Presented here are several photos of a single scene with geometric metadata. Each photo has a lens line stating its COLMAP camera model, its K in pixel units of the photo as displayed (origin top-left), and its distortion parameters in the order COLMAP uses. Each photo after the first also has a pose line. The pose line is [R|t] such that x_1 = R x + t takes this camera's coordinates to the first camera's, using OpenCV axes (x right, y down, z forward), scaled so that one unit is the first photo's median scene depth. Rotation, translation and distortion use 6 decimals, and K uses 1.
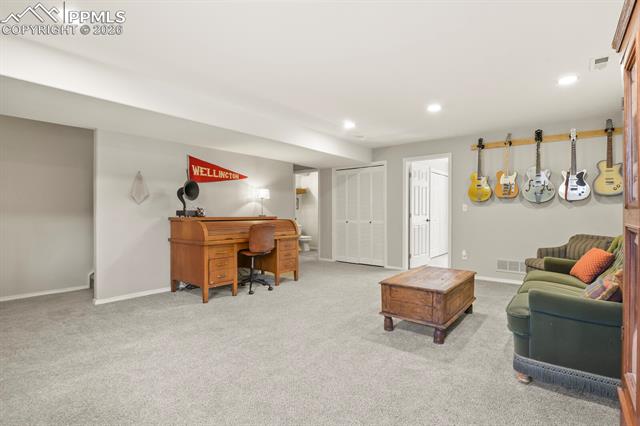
lens RADIAL K [[310.4, 0, 320.7], [0, 310.4, 212.3], [0, 0, 1]] dist [-0.003563, 0.000269]
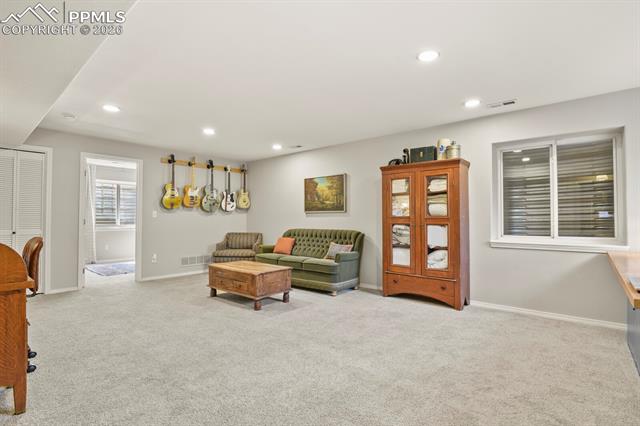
lens RADIAL K [[310.4, 0, 320.0], [0, 310.4, 217.2], [0, 0, 1]] dist [-0.003563, 0.000269]
pose [[0.036328, 0.010117, 0.999289, -0.452319], [0.001884, 0.999946, -0.010192, 0.005812], [-0.999338, 0.002253, 0.036307, 0.301395]]
